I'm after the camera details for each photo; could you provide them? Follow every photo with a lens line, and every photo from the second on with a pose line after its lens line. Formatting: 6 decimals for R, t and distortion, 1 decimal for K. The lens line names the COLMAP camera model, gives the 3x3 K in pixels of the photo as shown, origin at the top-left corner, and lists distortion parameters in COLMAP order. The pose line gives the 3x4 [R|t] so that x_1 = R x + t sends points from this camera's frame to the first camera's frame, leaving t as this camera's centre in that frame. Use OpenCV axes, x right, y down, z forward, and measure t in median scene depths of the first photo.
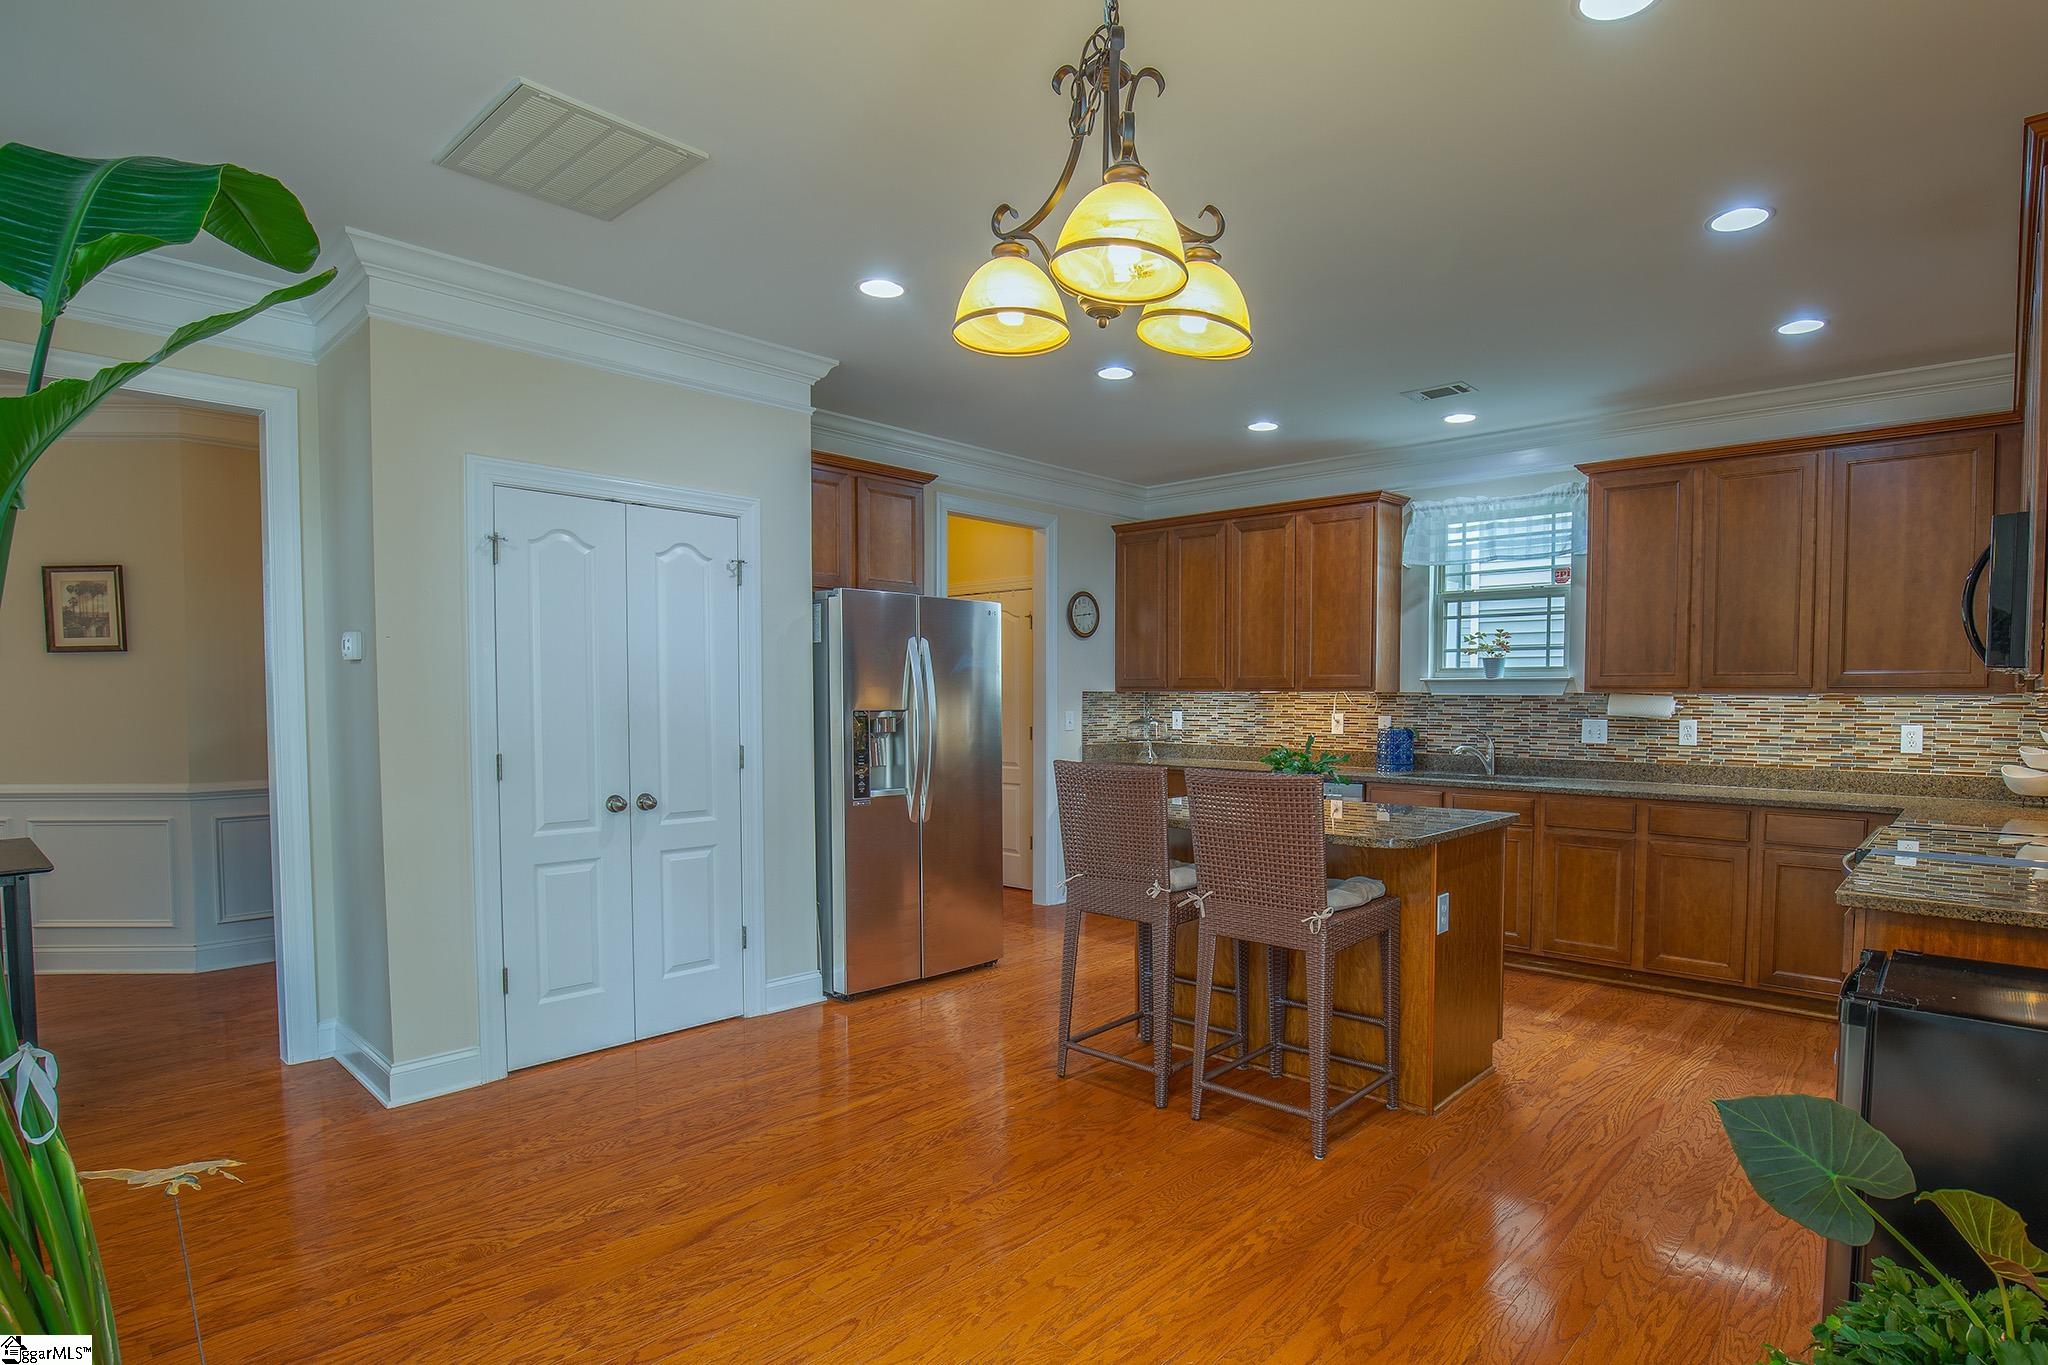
lens RADIAL K [[1053.4, 0, 1040.3], [0, 1053.4, 700.9], [0, 0, 1]] dist [-0.026463, -0.000581]
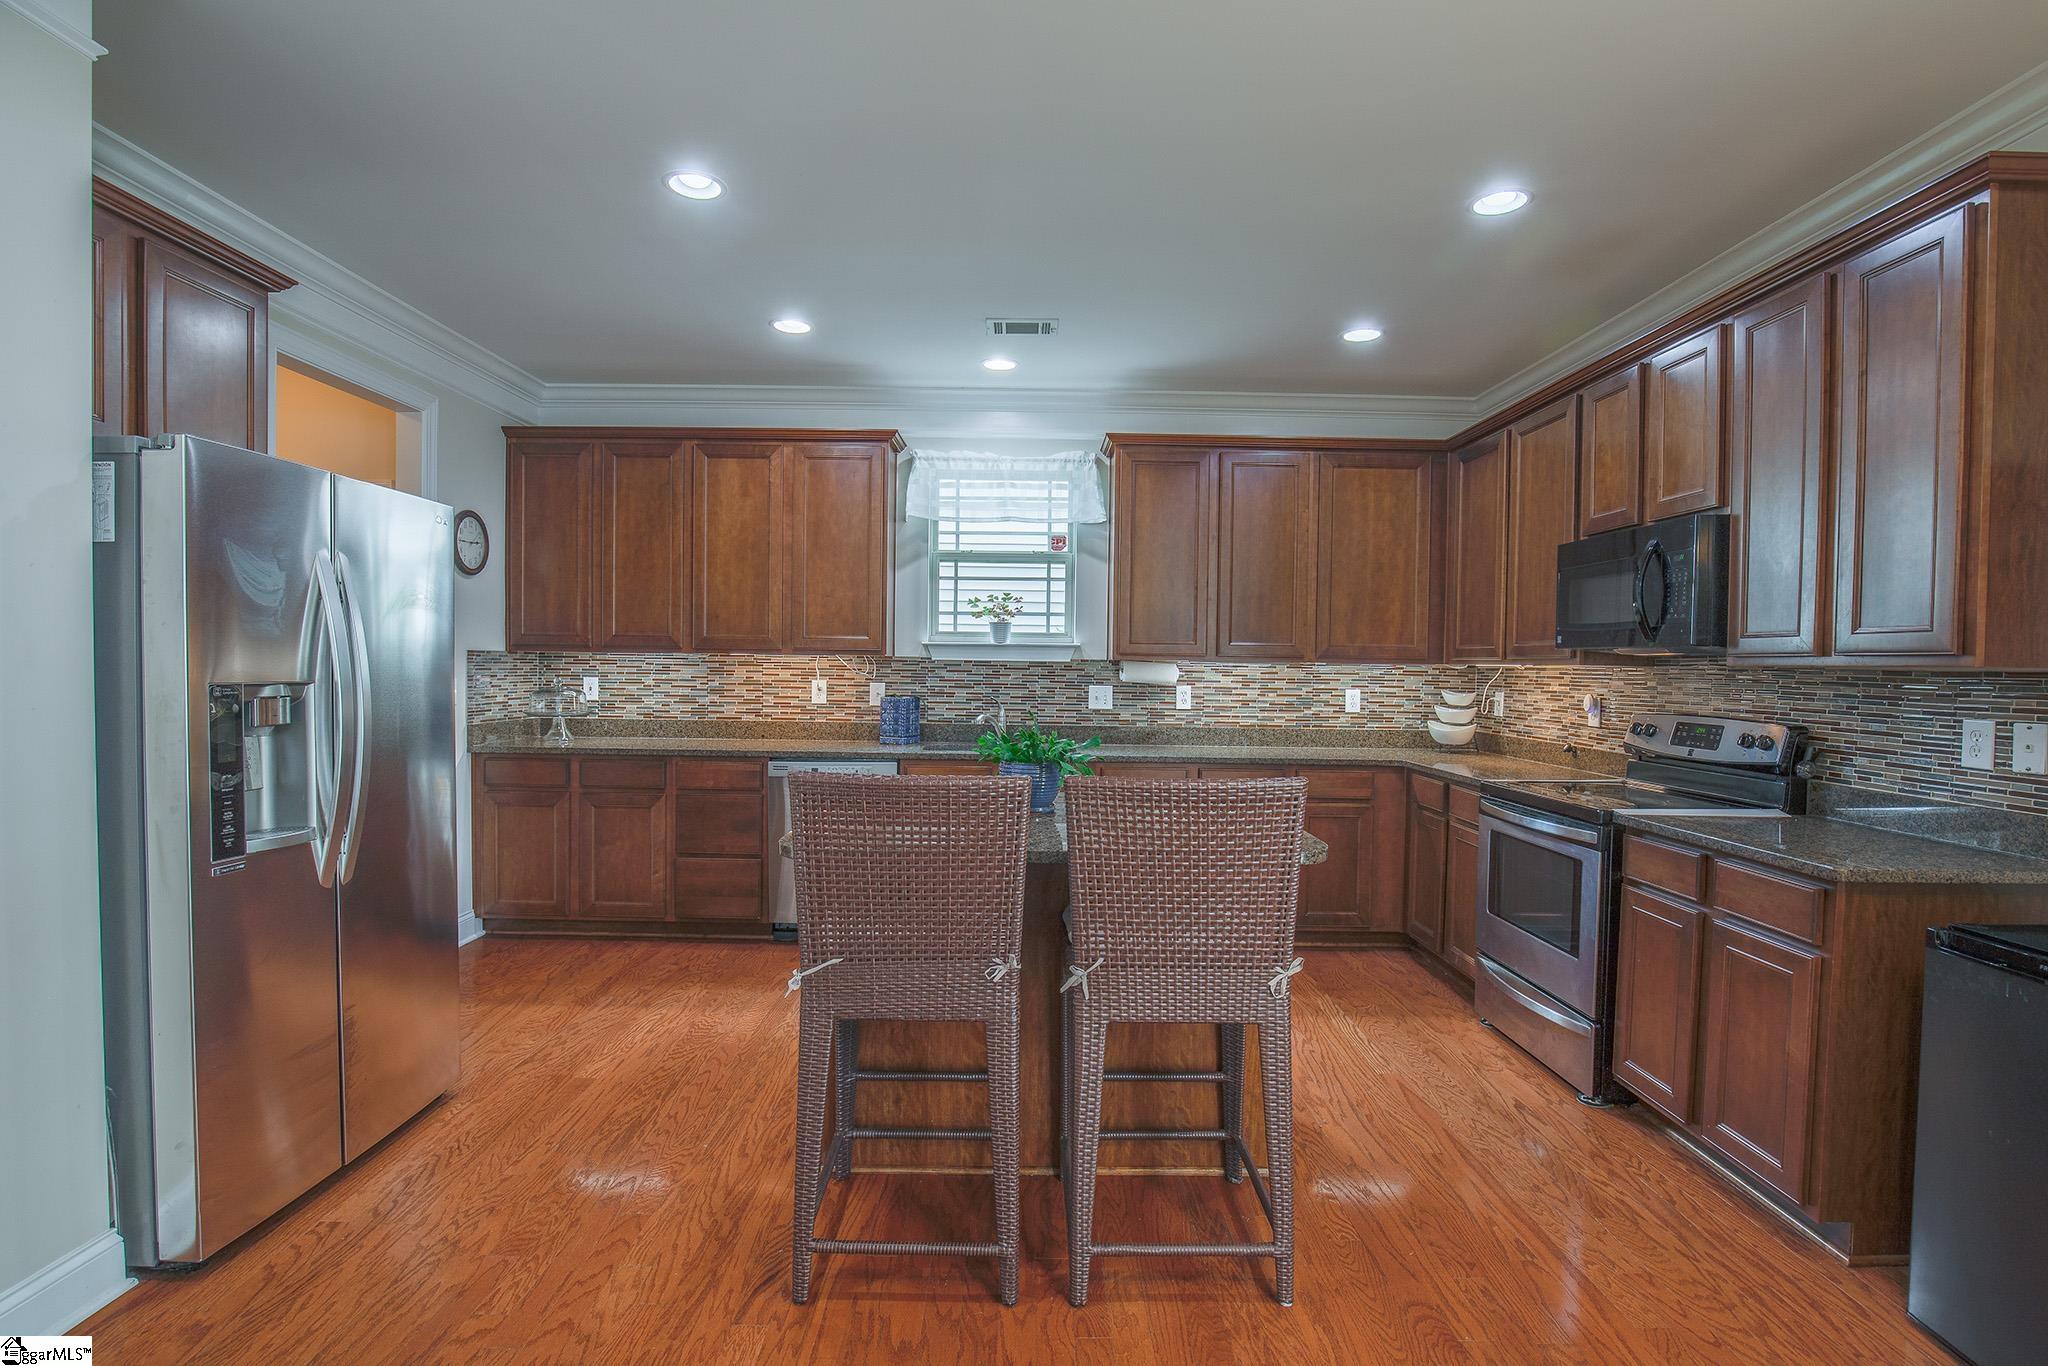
lens RADIAL K [[973.6, 0, 1014.5], [0, 973.6, 667.5], [0, 0, 1]] dist [-0.028734, 0.002502]
pose [[0.732079, 0.002342, 0.681216, -0.170740], [-0.006682, 0.999971, 0.003743, -0.002790], [-0.681187, -0.007292, 0.732073, 0.339462]]
